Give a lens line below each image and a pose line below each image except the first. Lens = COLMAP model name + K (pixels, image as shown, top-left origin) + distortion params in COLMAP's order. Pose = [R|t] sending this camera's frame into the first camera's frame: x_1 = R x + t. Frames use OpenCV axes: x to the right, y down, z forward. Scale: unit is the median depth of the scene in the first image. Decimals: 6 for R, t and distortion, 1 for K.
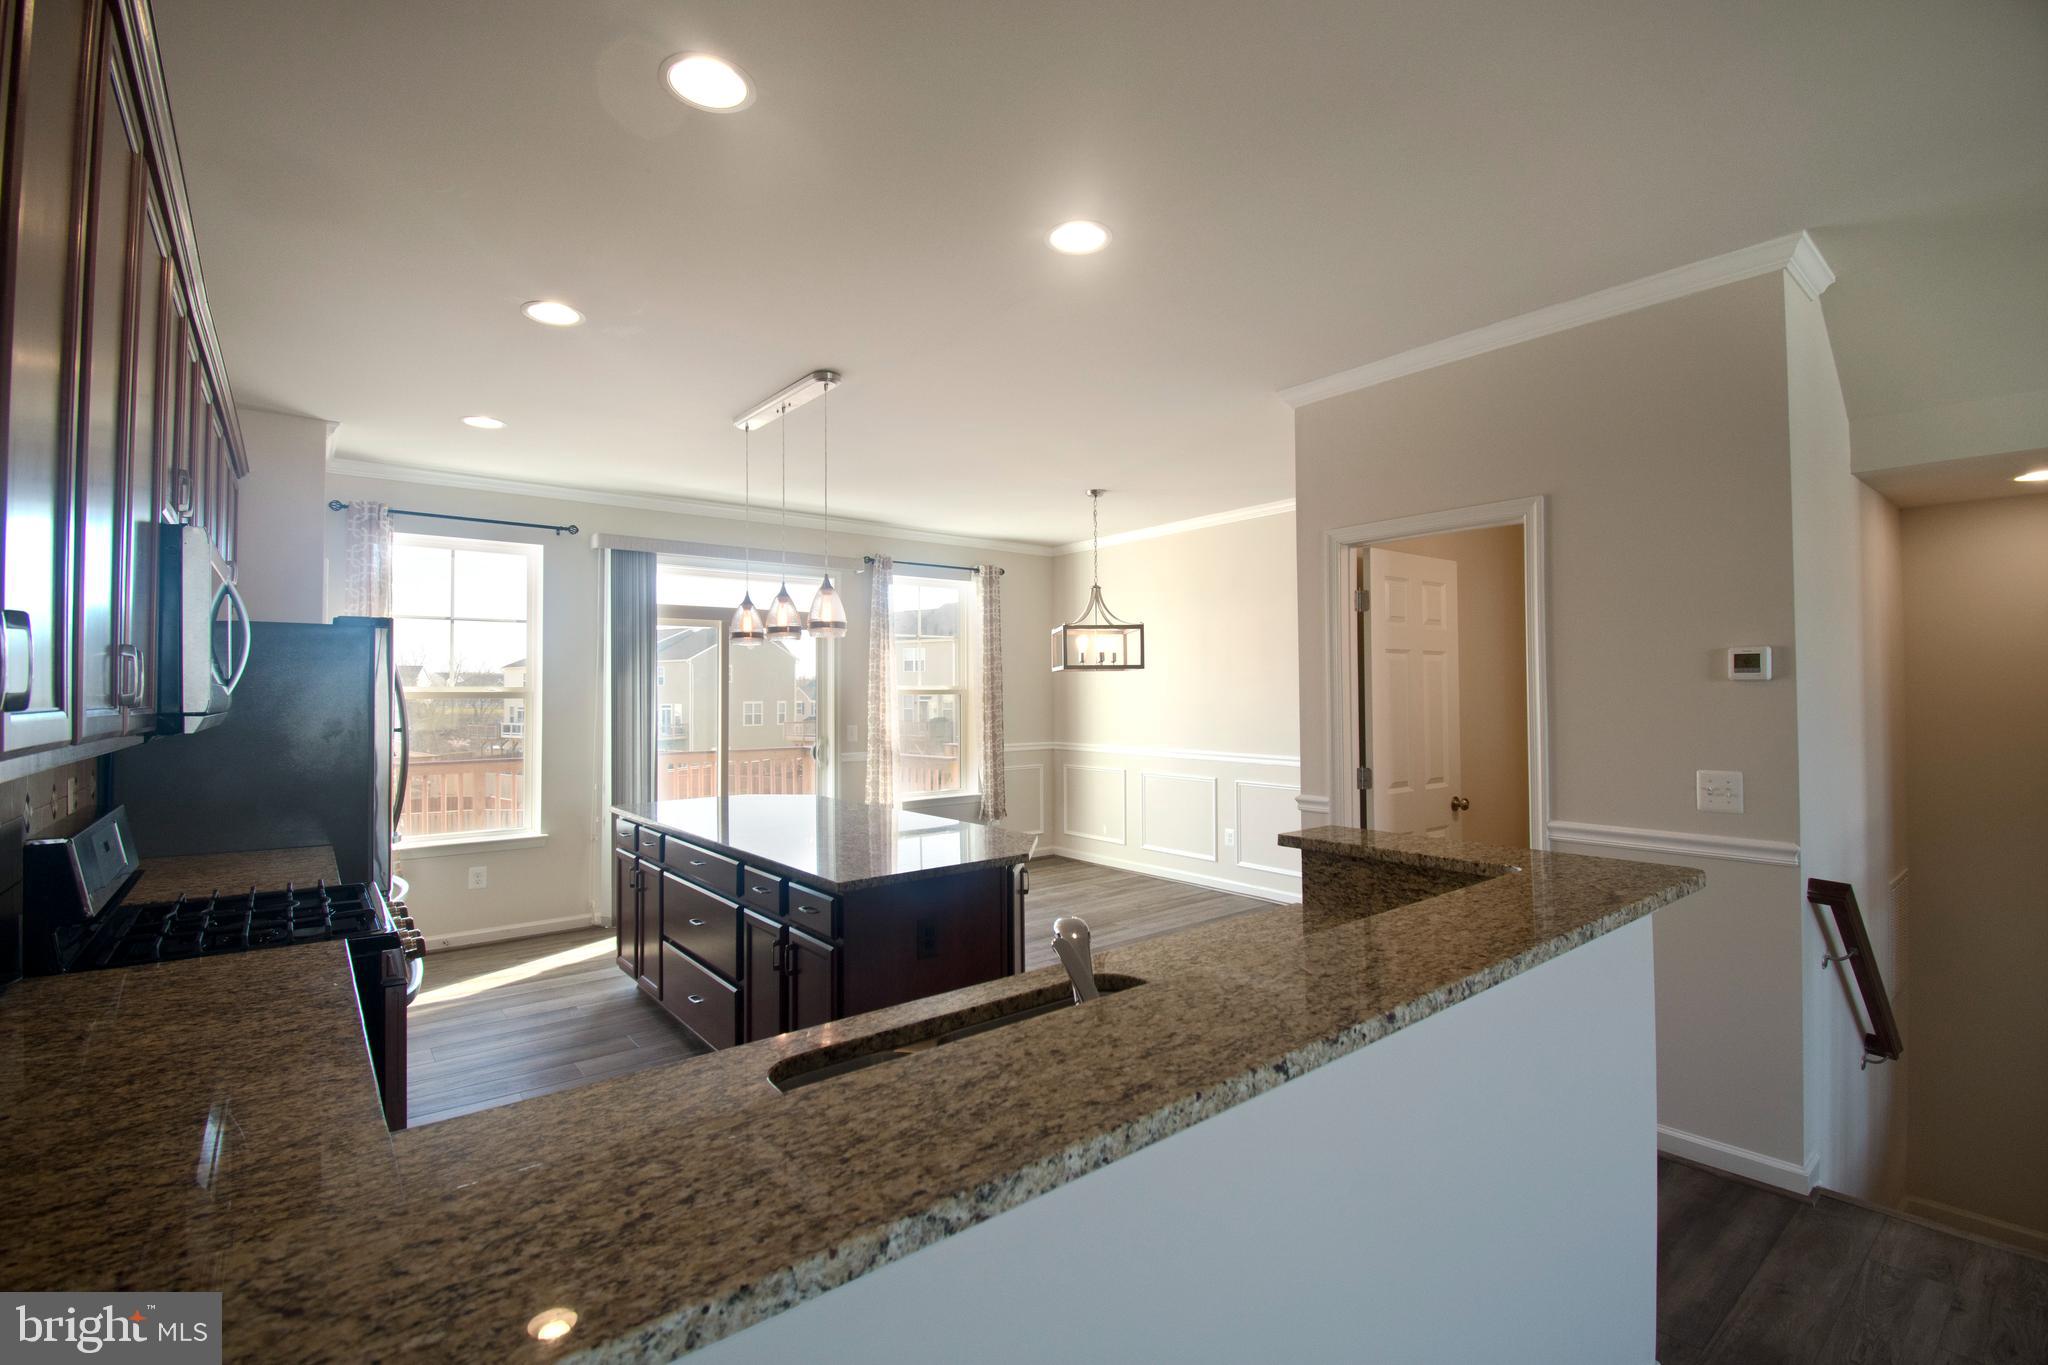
lens RADIAL K [[904.6, 0, 1033.3], [0, 904.6, 673.7], [0, 0, 1]] dist [0.003017, -0.015936]
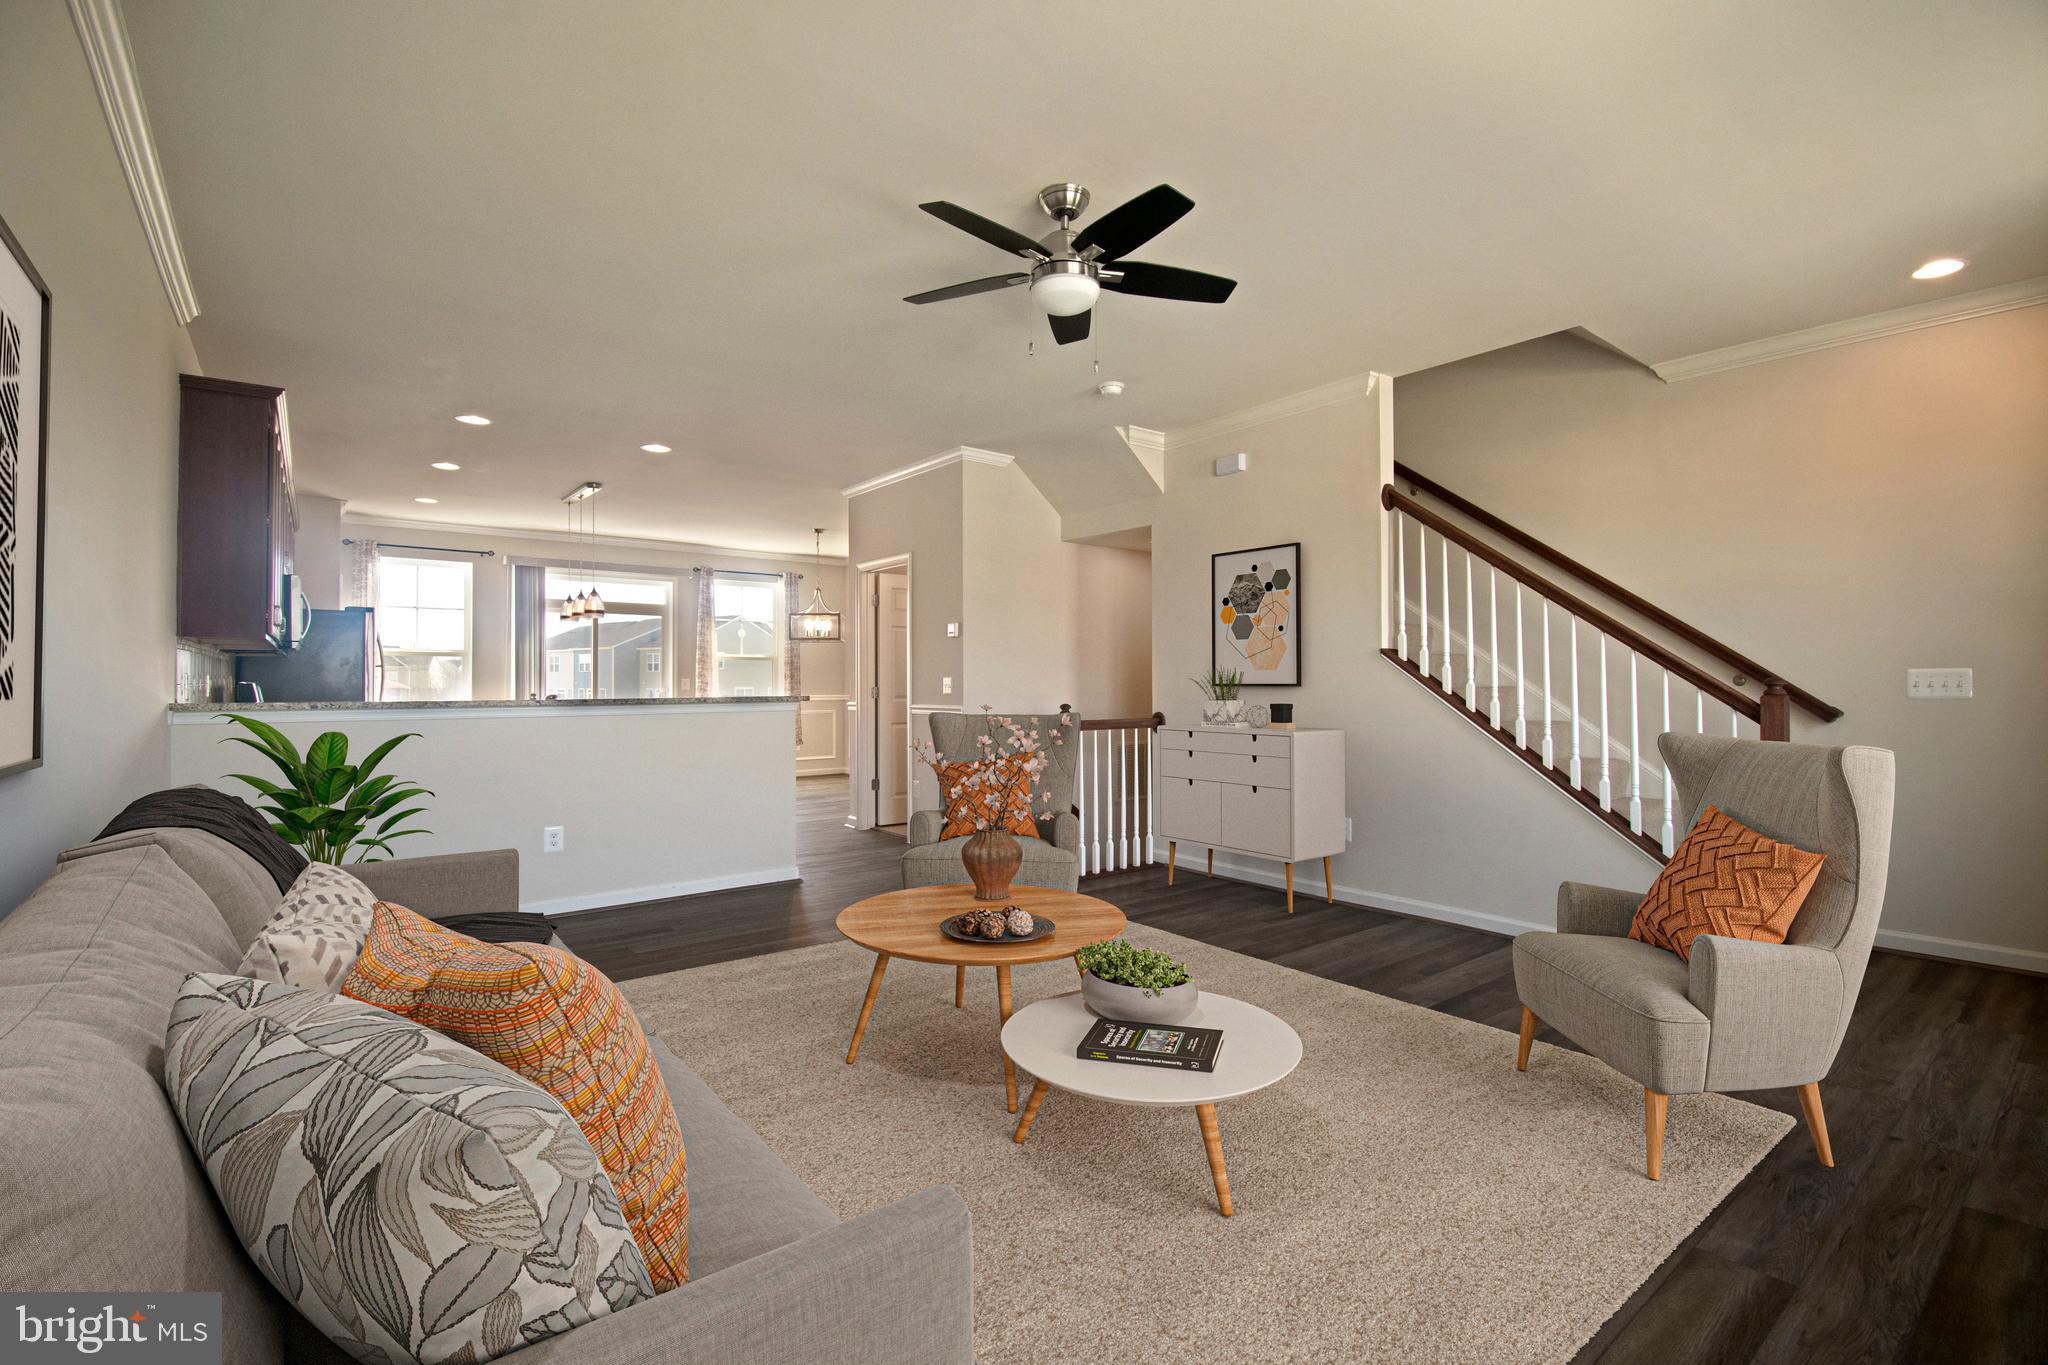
lens RADIAL K [[904.6, 0, 1033.3], [0, 904.6, 673.7], [0, 0, 1]] dist [0.003017, -0.015936]
pose [[0.999924, 0.006548, -0.010483, 0.517799], [-0.006435, 0.999921, 0.010767, 0.036789], [0.010552, -0.010699, 0.999887, -0.660768]]
